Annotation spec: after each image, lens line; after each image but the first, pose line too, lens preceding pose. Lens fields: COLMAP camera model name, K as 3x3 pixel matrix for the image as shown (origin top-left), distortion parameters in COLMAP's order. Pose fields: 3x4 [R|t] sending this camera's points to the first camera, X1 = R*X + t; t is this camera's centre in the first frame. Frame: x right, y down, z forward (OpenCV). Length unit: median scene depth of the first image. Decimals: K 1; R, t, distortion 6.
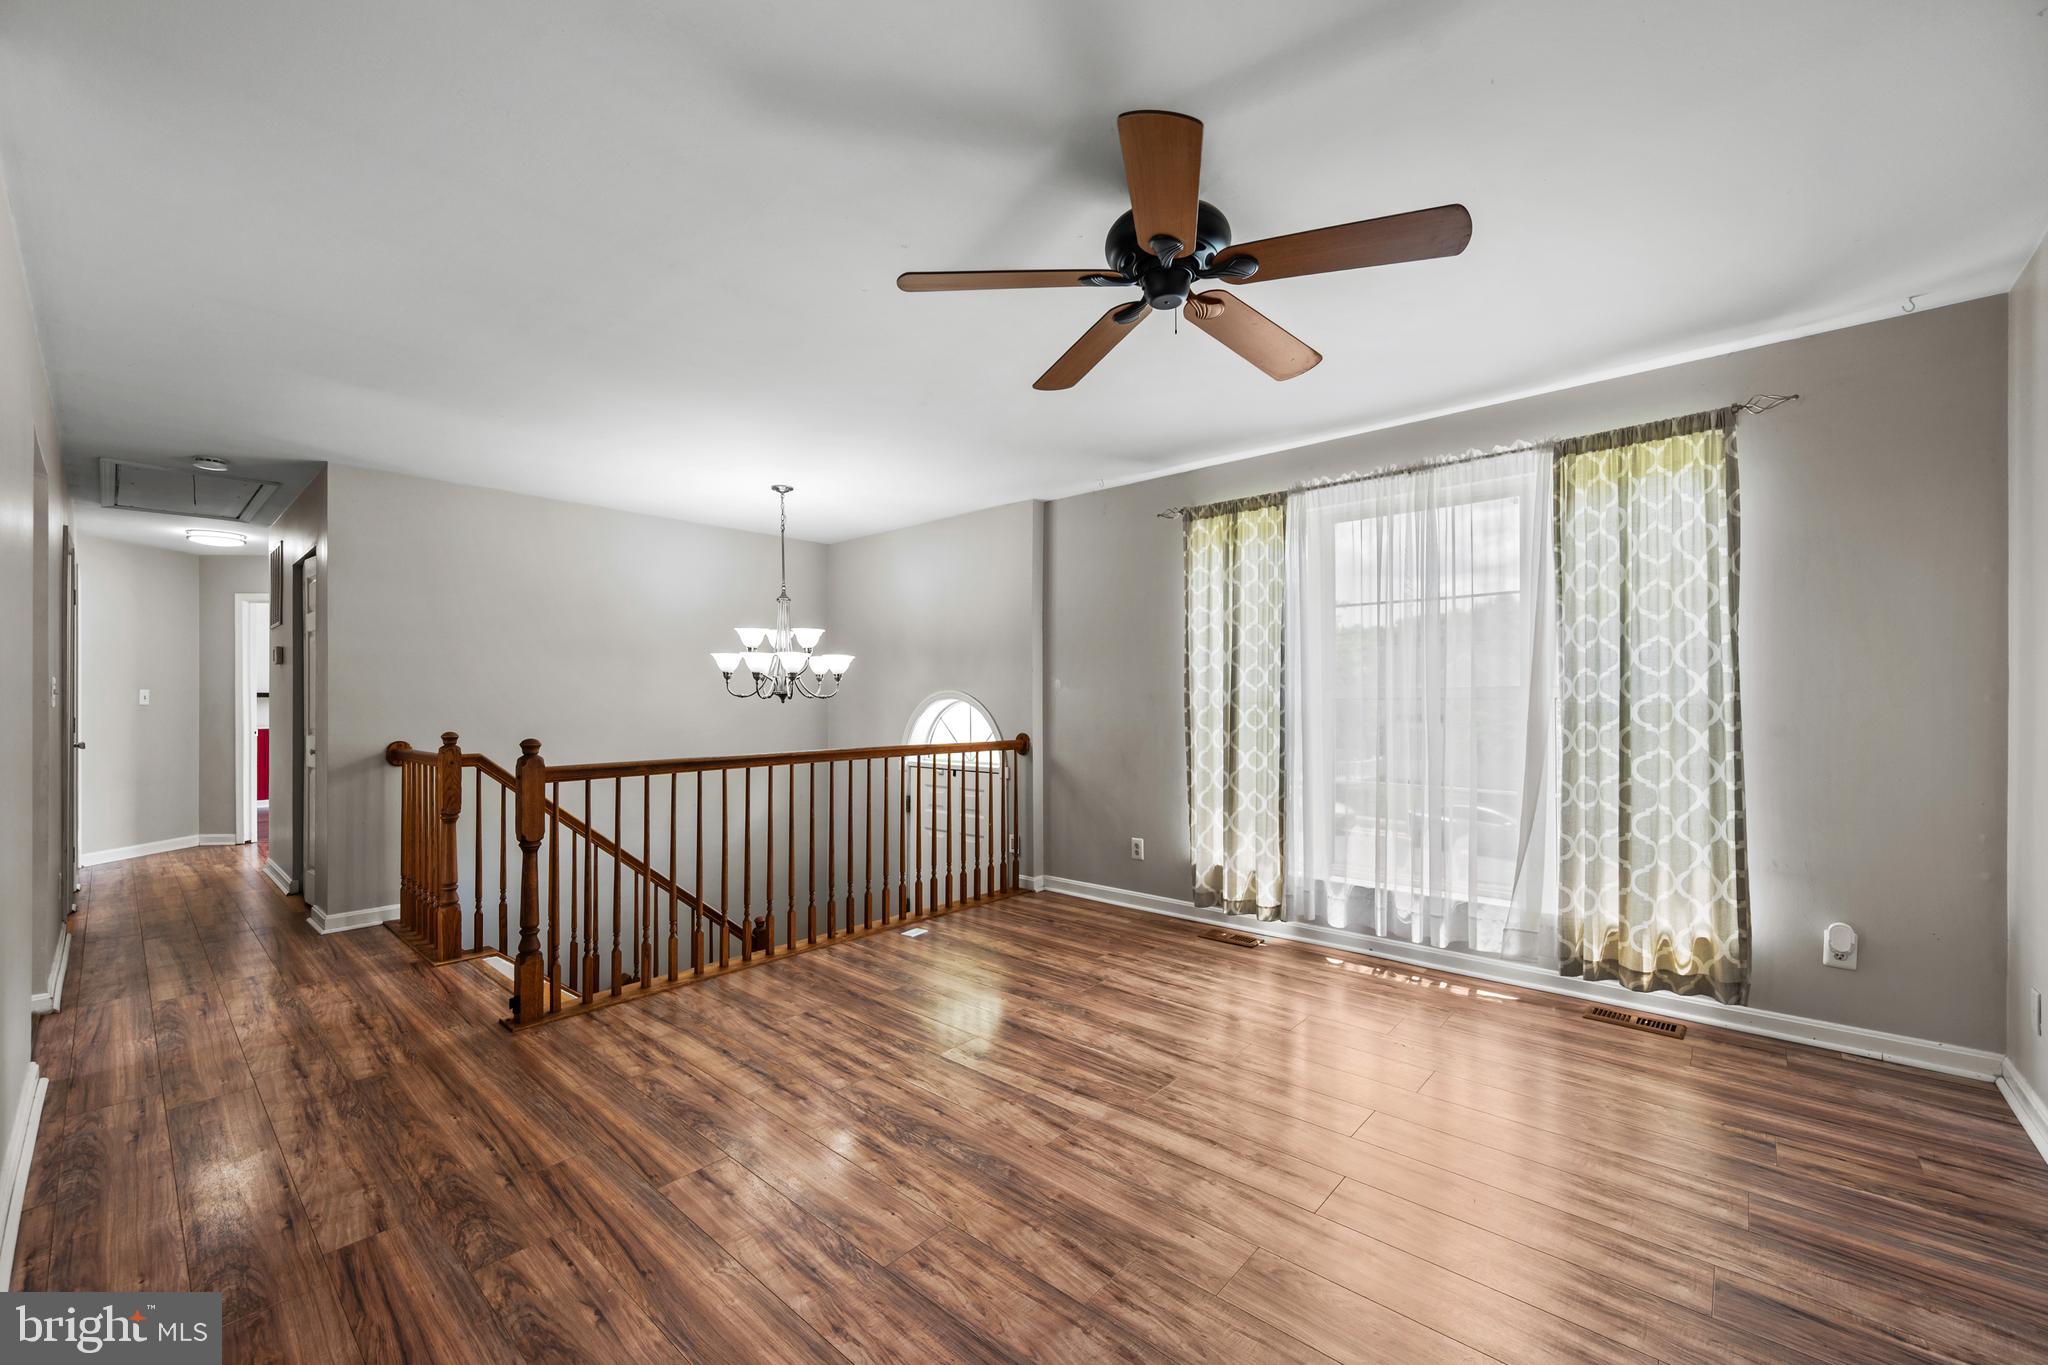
lens RADIAL K [[813.2, 0, 1018.3], [0, 813.2, 698.5], [0, 0, 1]] dist [0.004295, 0.000041]
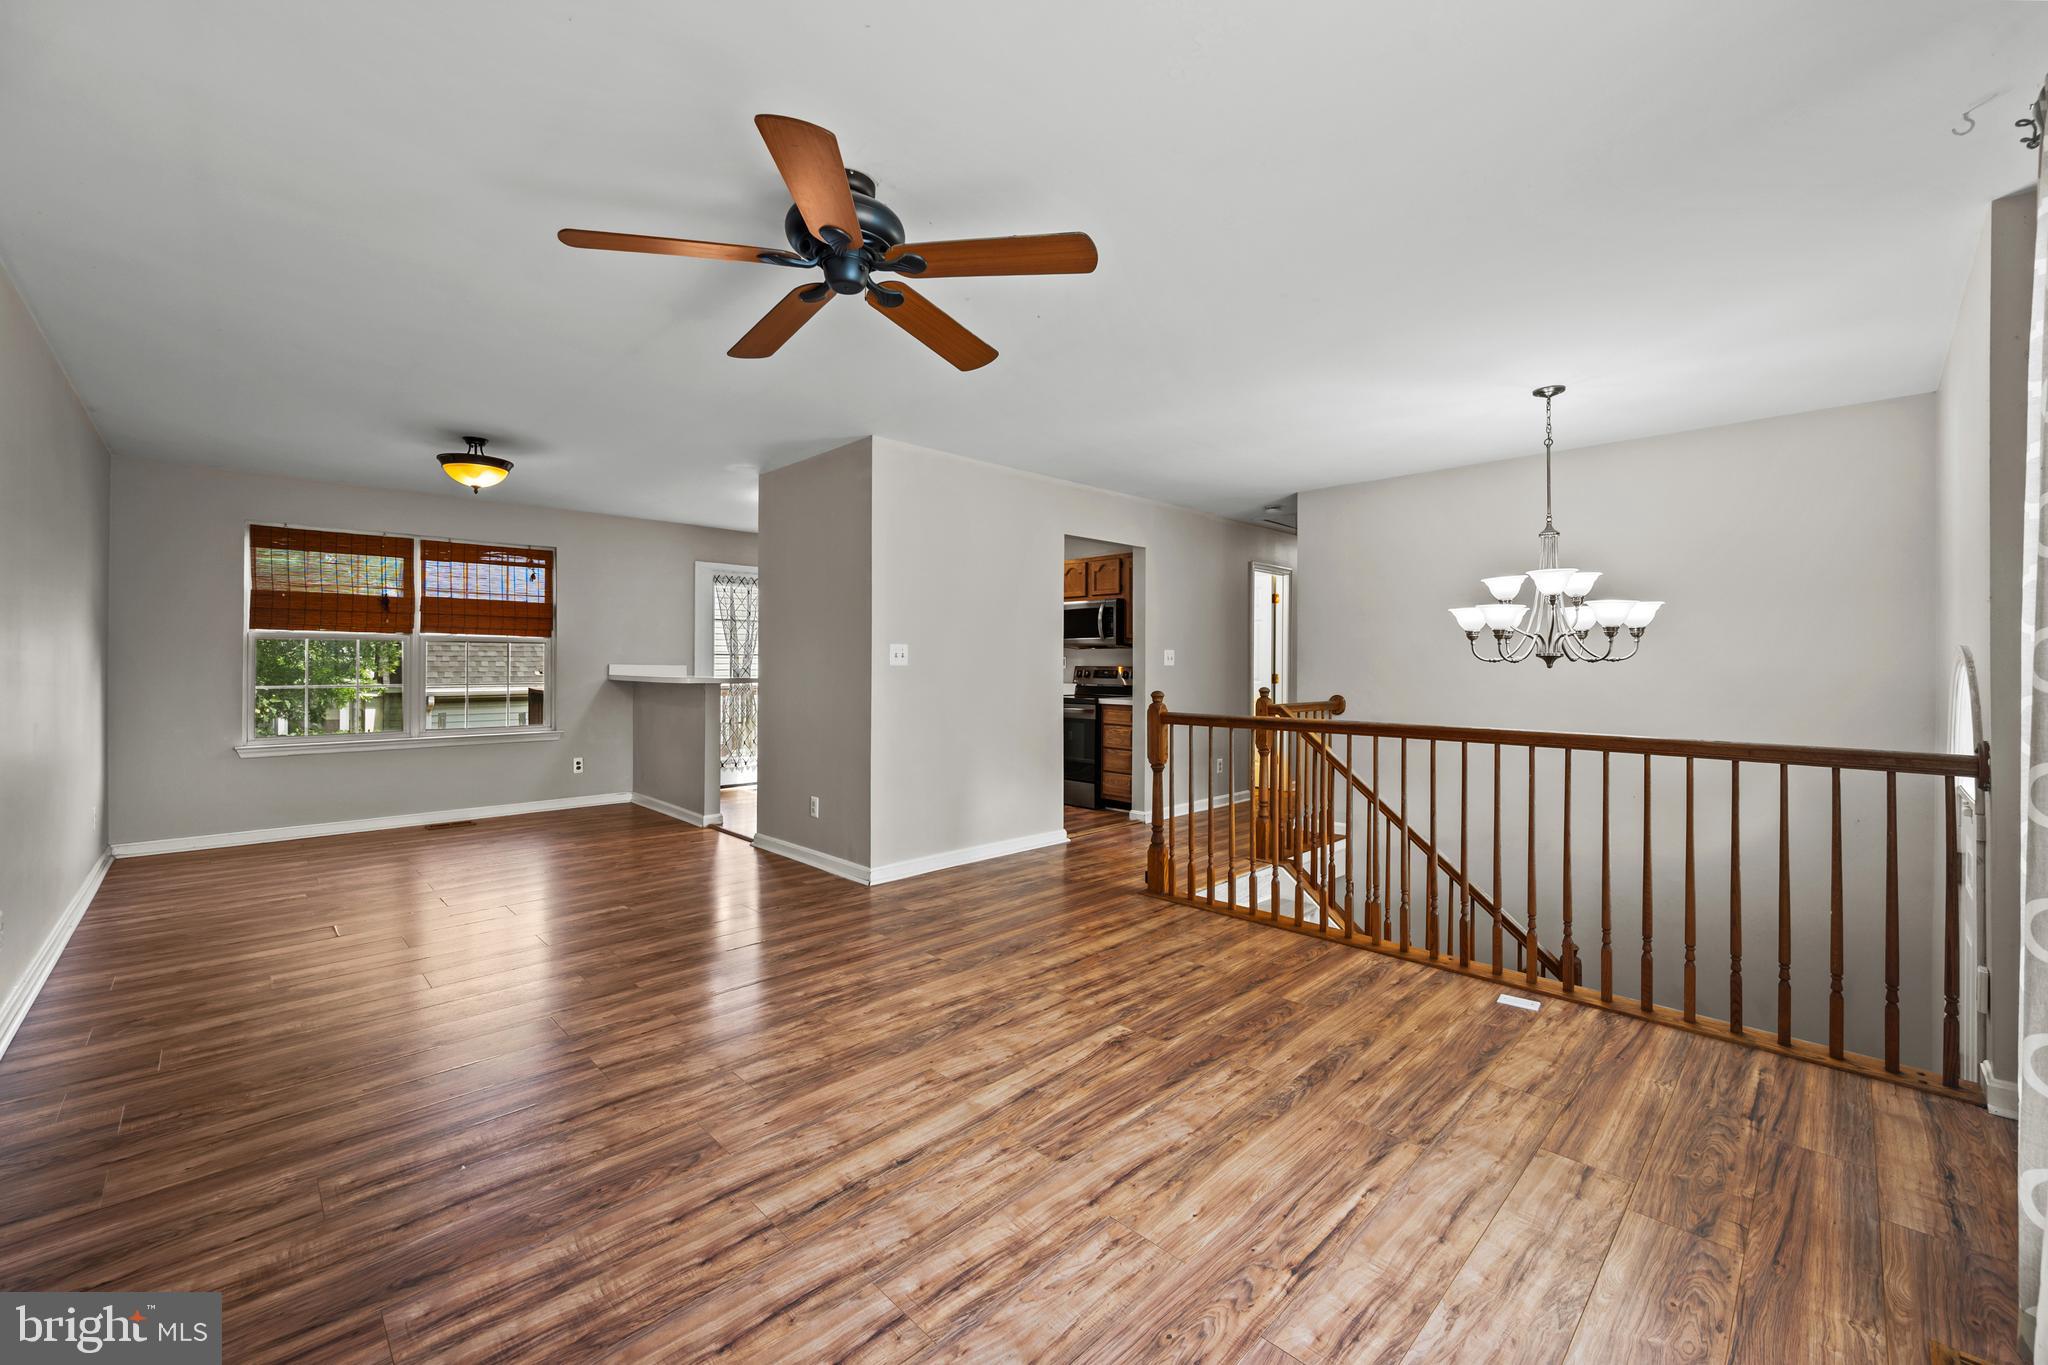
lens RADIAL K [[820.6, 0, 1027.3], [0, 820.6, 667.1], [0, 0, 1]] dist [0.000021, 0.000113]
pose [[-0.060000, 0.007289, -0.998172, 0.765369], [-0.000873, 0.999973, 0.007355, -0.000805], [0.998198, 0.001313, -0.059992, 0.813225]]
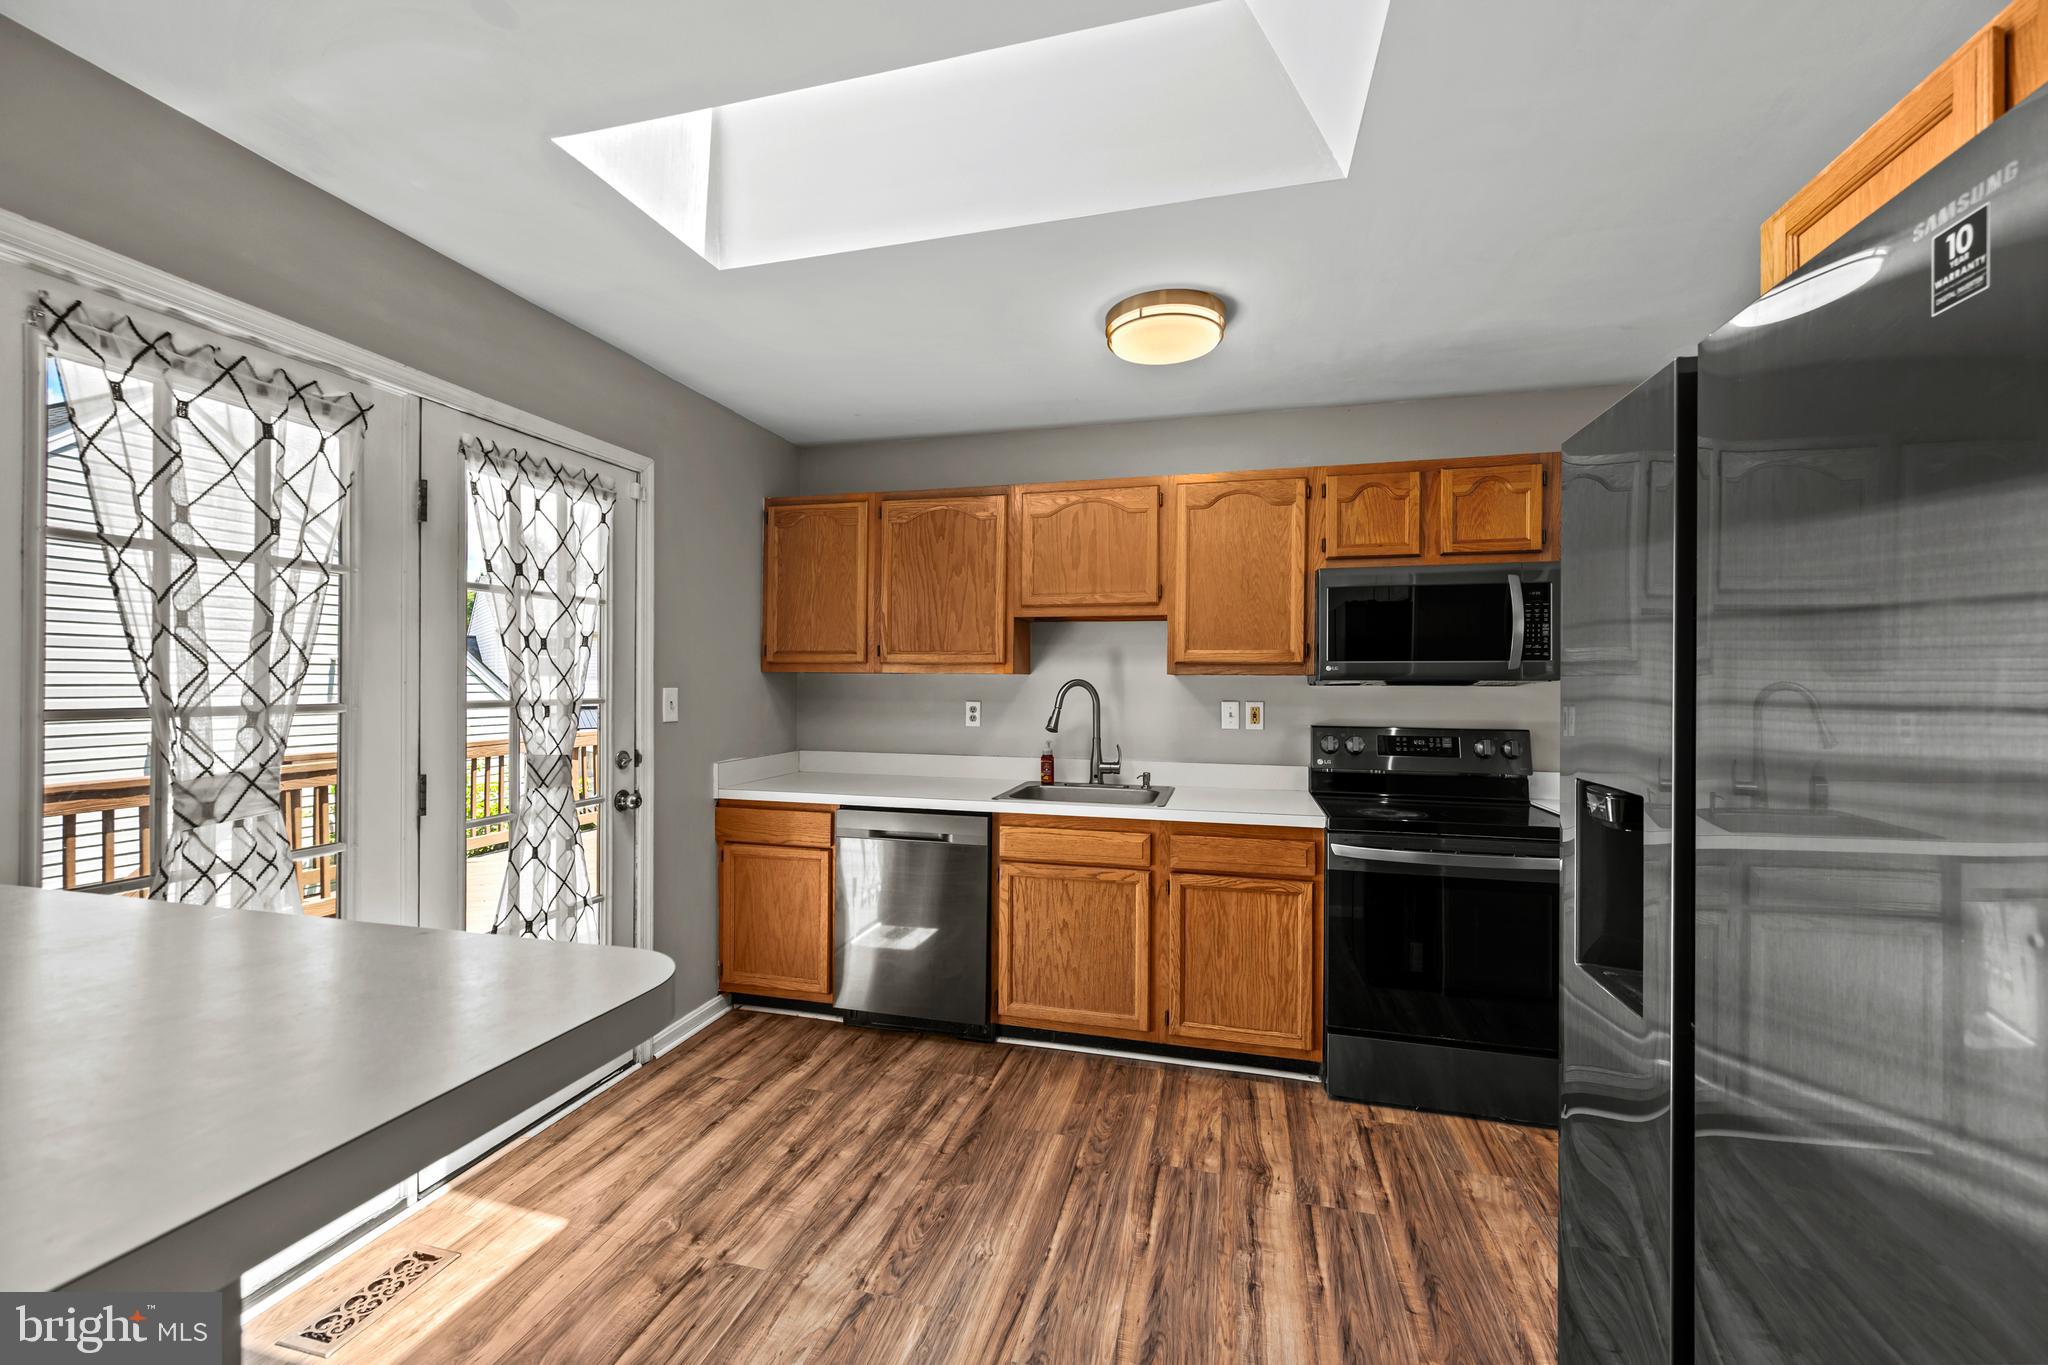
lens RADIAL K [[805.1, 0, 1024.0], [0, 805.1, 682.5], [0, 0, 1]] dist [0.002191, -0.000224]
pose [[0.456047, 0.004700, -0.889943, -0.888318], [-0.003223, 0.999988, 0.003629, -0.041497], [0.889950, 0.001213, 0.456057, 0.055557]]
